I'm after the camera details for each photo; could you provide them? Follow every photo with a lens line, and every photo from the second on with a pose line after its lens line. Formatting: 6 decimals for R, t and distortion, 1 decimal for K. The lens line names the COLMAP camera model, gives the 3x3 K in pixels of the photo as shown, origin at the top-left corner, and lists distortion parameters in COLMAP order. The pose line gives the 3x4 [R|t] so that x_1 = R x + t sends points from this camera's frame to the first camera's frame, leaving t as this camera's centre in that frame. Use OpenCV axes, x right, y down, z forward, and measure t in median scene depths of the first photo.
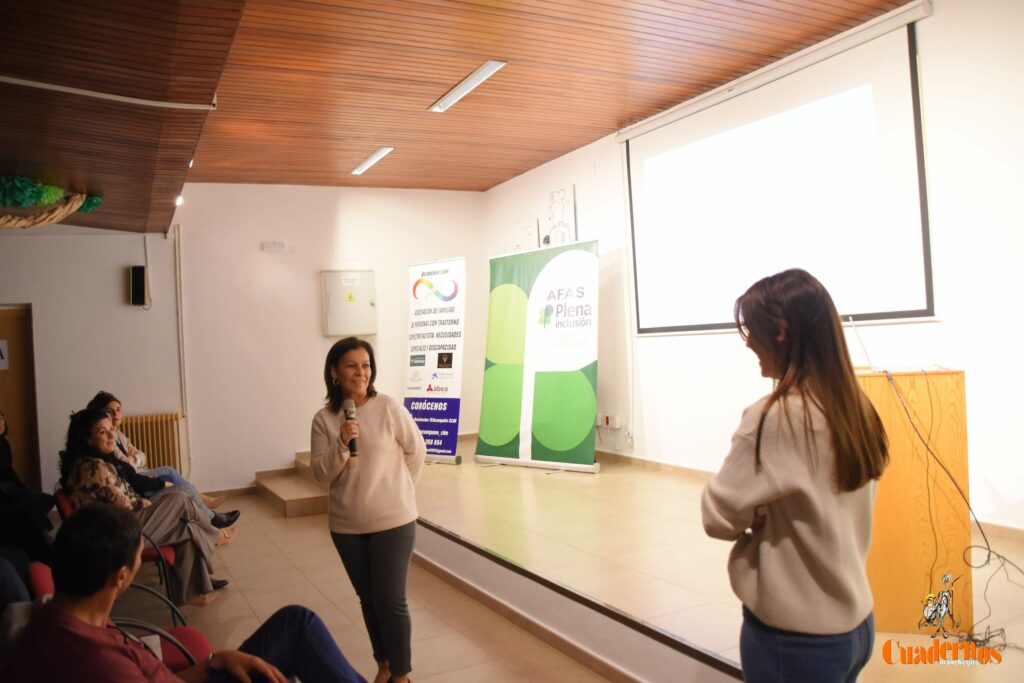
lens RADIAL K [[823.6, 0, 512.0], [0, 823.6, 341.5], [0, 0, 1]] dist [-0.158707, 0.147333]
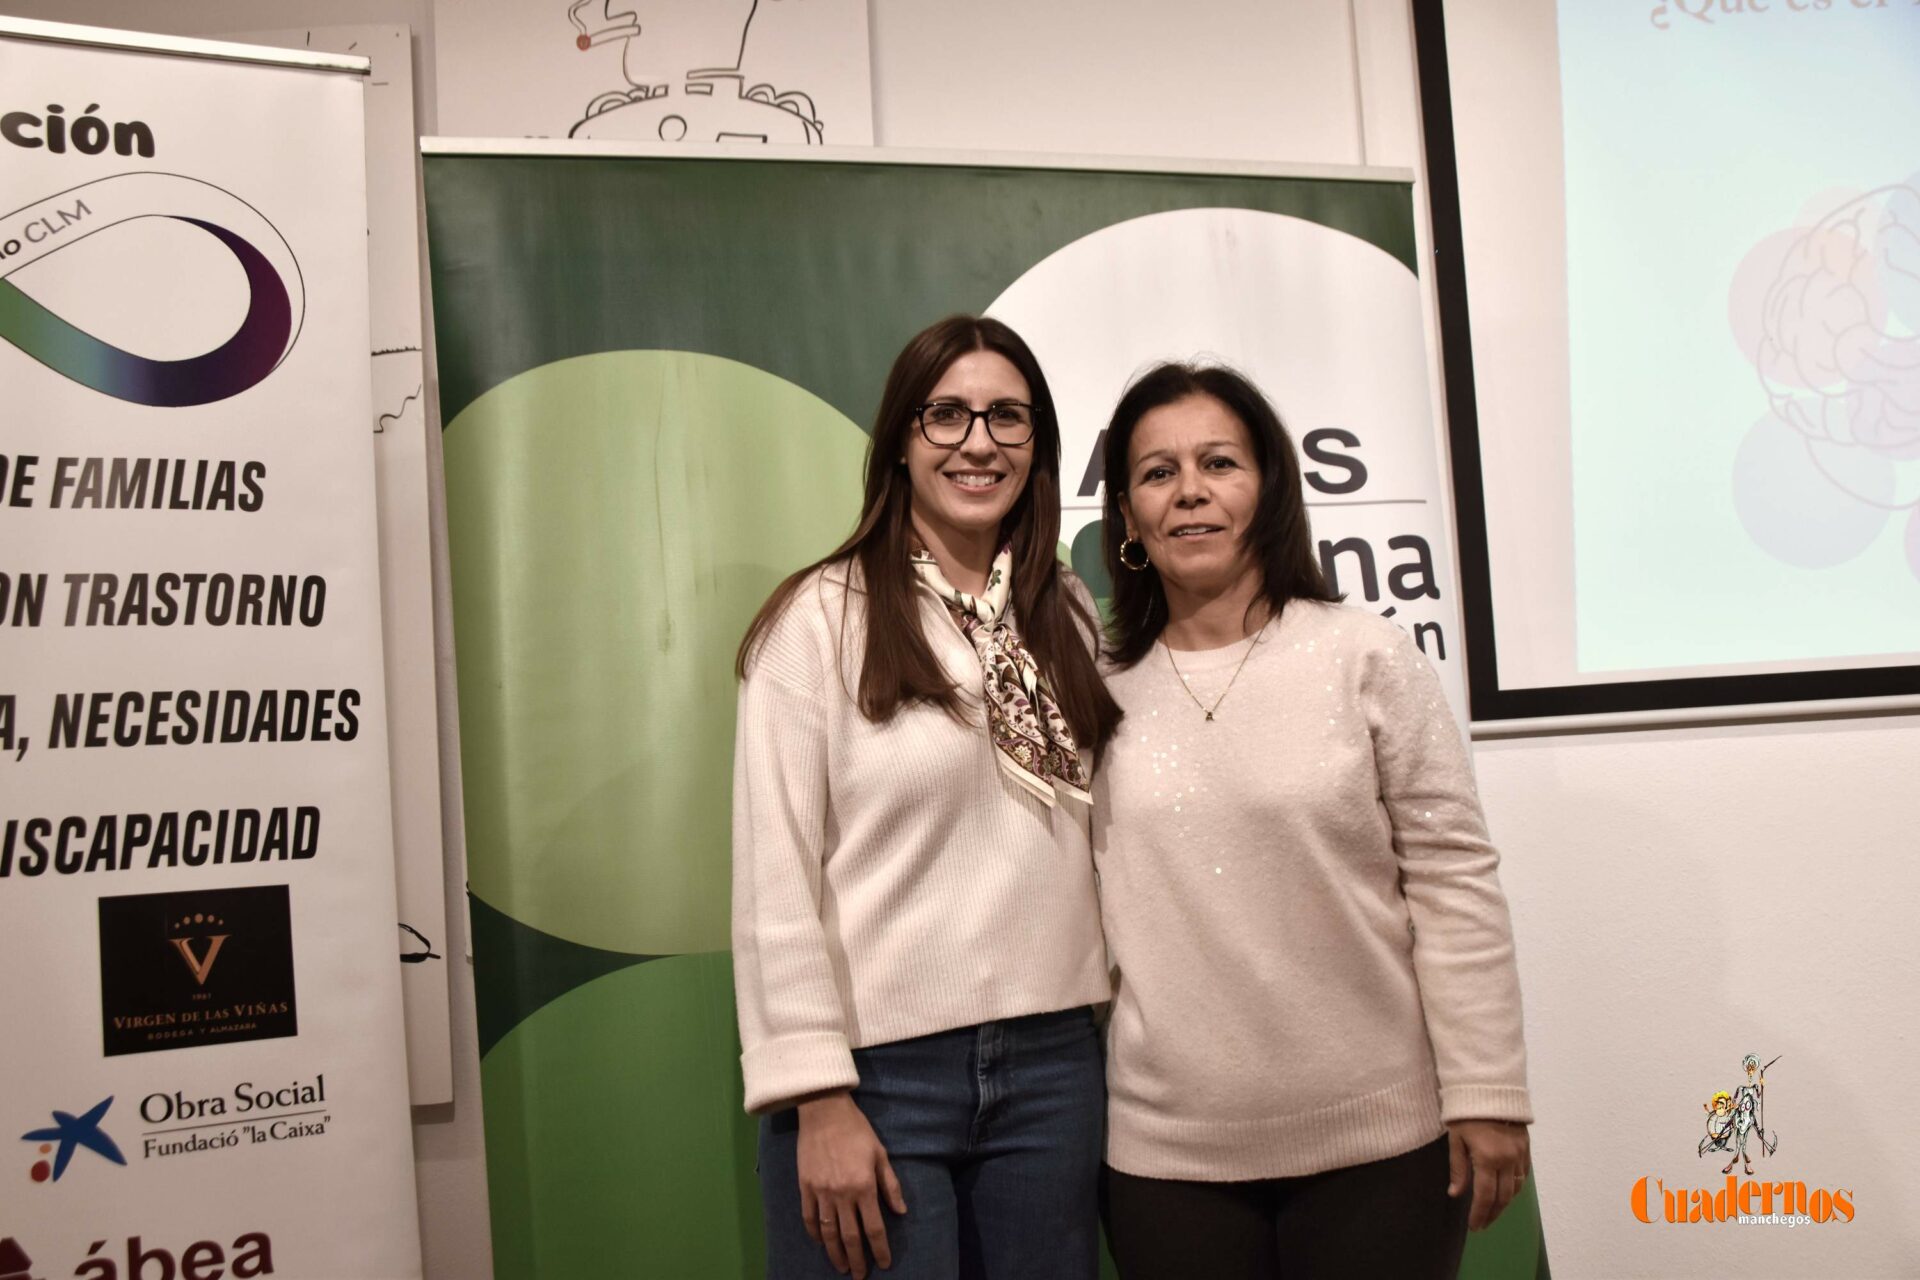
lens RADIAL K [[1844.3, 0, 960.0], [0, 1844.3, 640.0], [0, 0, 1]] dist [-0.117982, 0.175672]
pose [[0.396550, 0.079631, 0.914553, -0.254193], [0.043954, 0.993441, -0.105558, 0.010692], [-0.916960, 0.082057, 0.390449, 0.829043]]
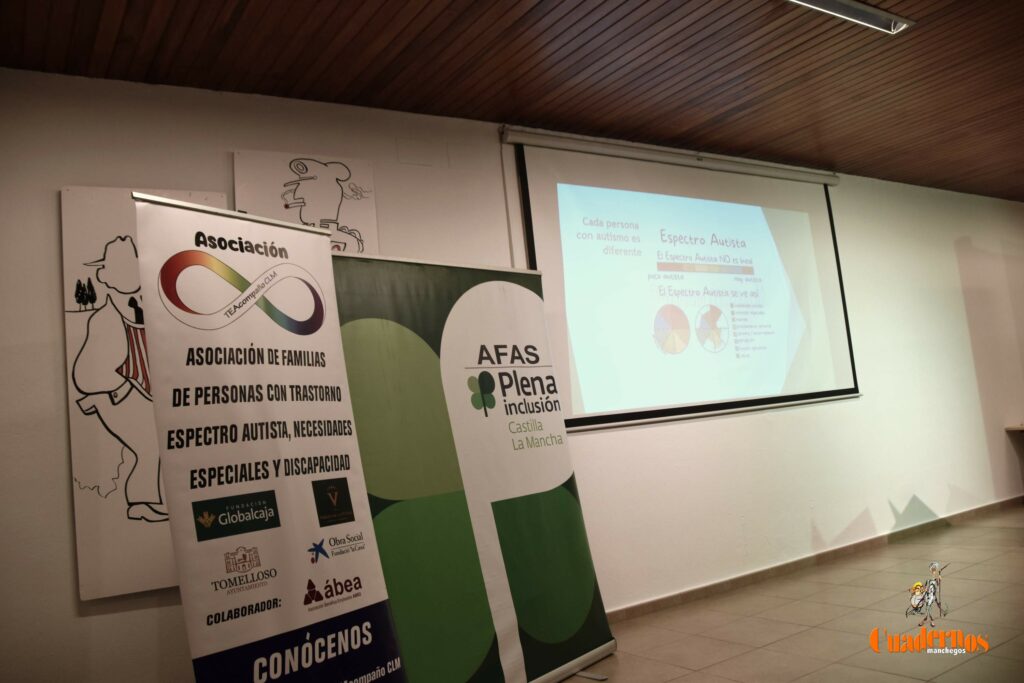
lens RADIAL K [[823.6, 0, 512.0], [0, 823.6, 341.5], [0, 0, 1]] dist [-0.158707, 0.147333]
pose [[-0.101063, 0.170184, 0.980216, -0.437439], [0.110985, 0.981039, -0.158884, 0.019872], [-0.988670, 0.092732, -0.118035, 0.967154]]
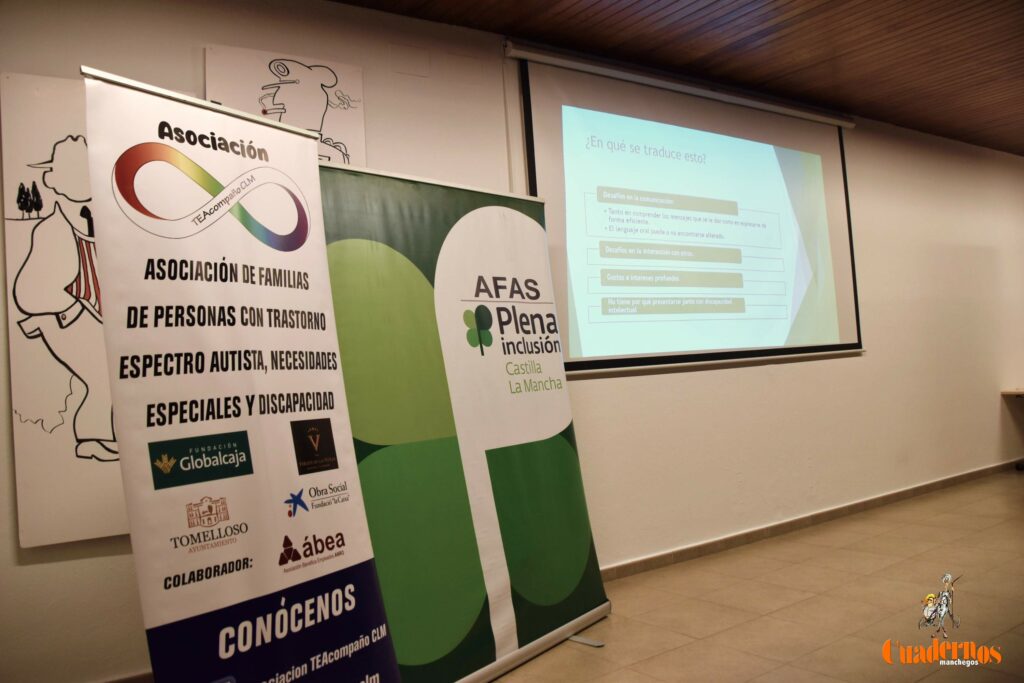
lens RADIAL K [[823.6, 0, 512.0], [0, 823.6, 341.5], [0, 0, 1]] dist [-0.158707, 0.147333]
pose [[-0.145840, 0.100016, 0.984240, -0.387681], [0.077762, 0.992957, -0.089380, 0.017692], [-0.986247, 0.063501, -0.152590, 0.979465]]
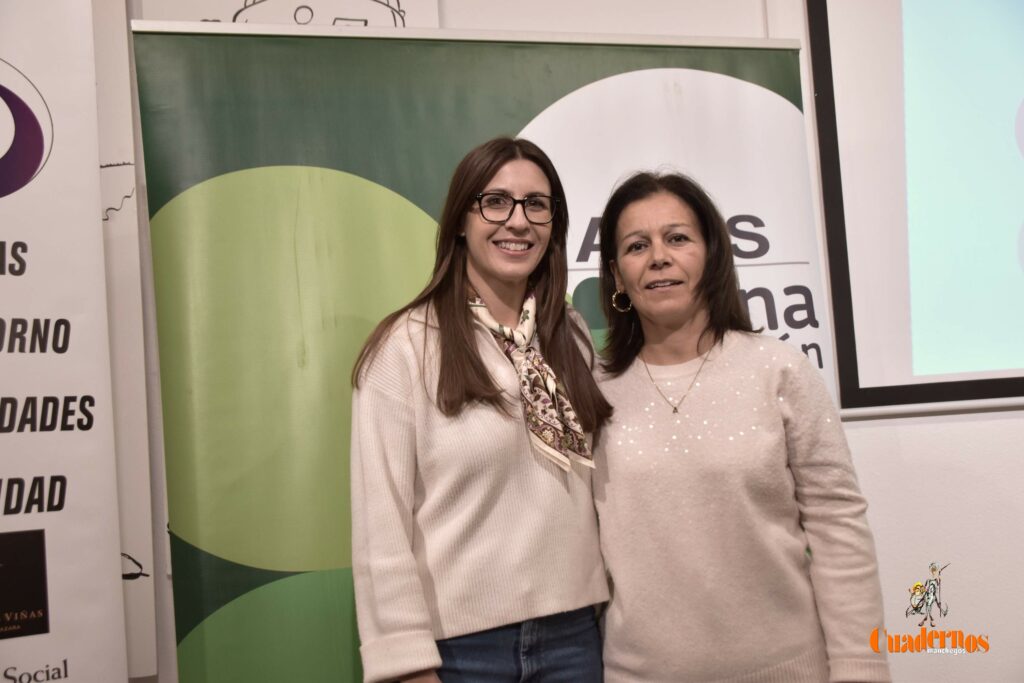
lens RADIAL K [[1200.3, 0, 496.9], [0, 1200.3, 344.2], [0, 0, 1]] dist [0.011958, 0.030277]
pose [[0.390834, 0.084998, 0.916528, -0.249107], [0.051807, 0.992117, -0.114101, 0.009130], [-0.919002, 0.092077, 0.383350, 0.834004]]
